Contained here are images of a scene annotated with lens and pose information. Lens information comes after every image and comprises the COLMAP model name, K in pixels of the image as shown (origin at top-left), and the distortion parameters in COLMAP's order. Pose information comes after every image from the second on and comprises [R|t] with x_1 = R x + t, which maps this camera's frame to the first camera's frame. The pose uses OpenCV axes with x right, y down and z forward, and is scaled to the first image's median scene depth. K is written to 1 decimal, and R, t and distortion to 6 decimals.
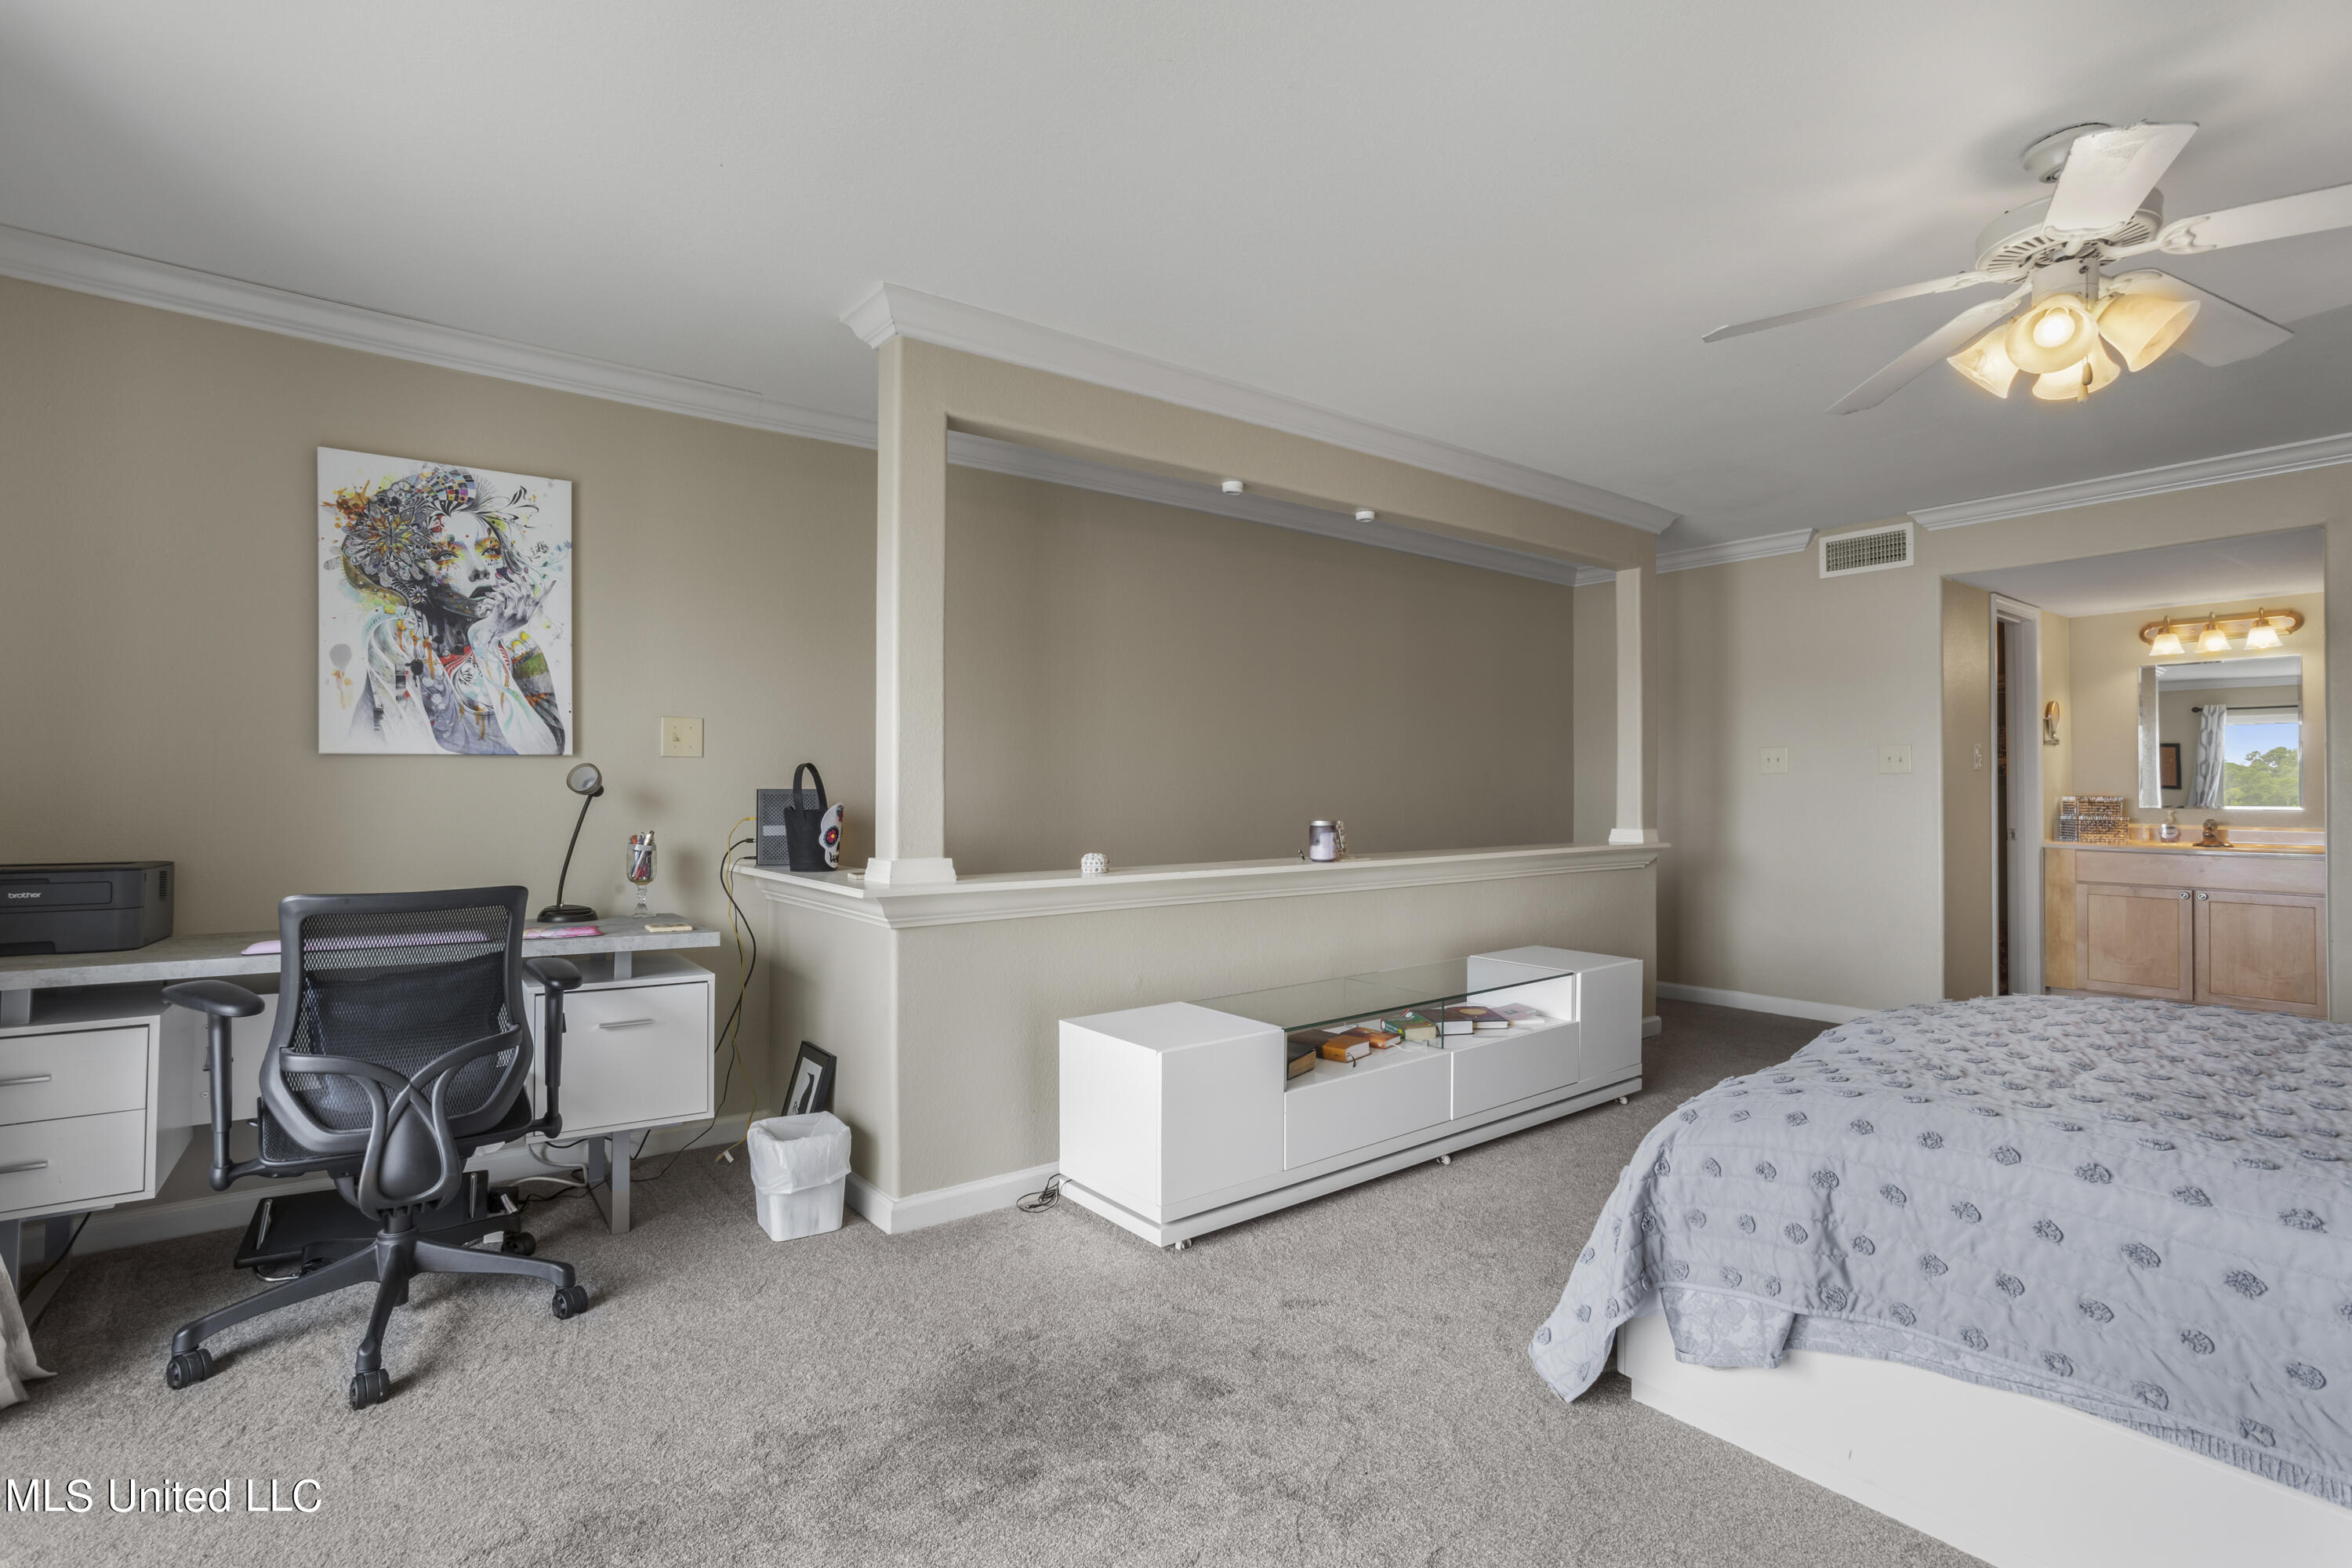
lens RADIAL K [[1103.5, 0, 1179.0], [0, 1103.5, 774.3], [0, 0, 1]] dist [-0.001851, -0.000096]
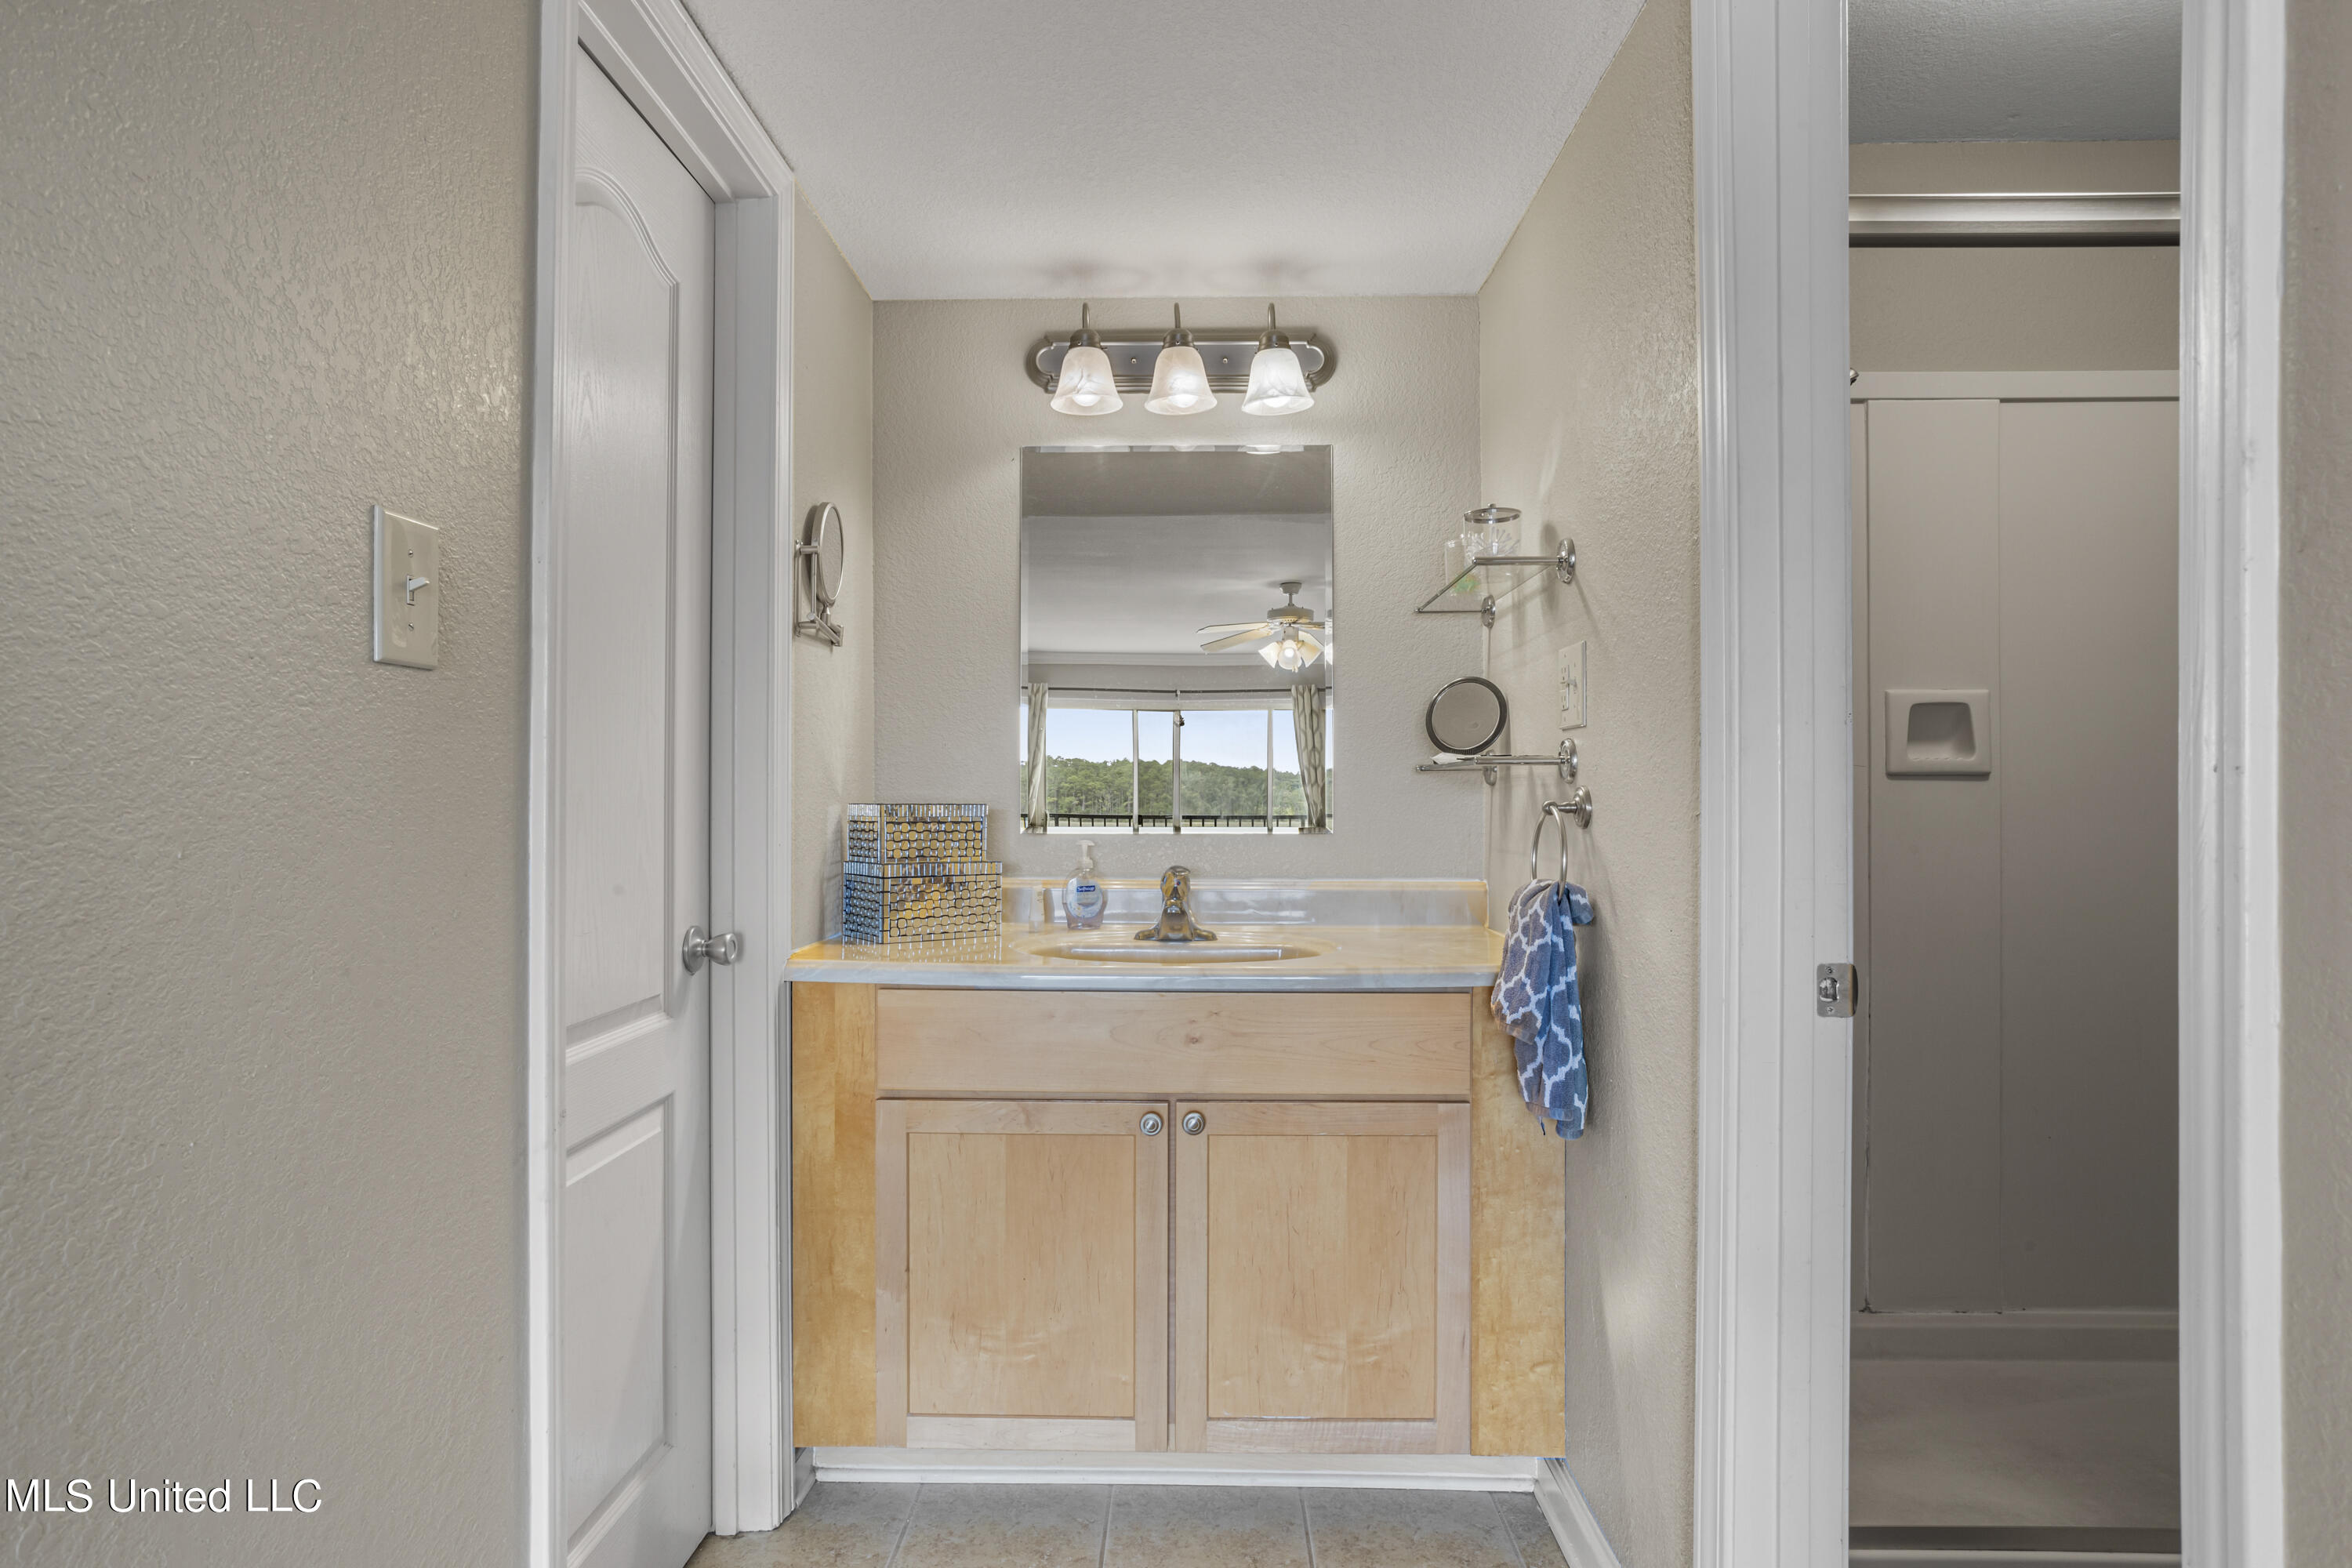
lens RADIAL K [[1351.4, 0, 1177.4], [0, 1351.4, 784.8], [0, 0, 1]] dist [-0.001122, -0.000025]
pose [[0.625302, 0.005524, 0.780363, 0.564621], [-0.009153, 0.999958, 0.000255, 0.012897], [-0.780329, -0.007302, 0.625326, 0.691277]]
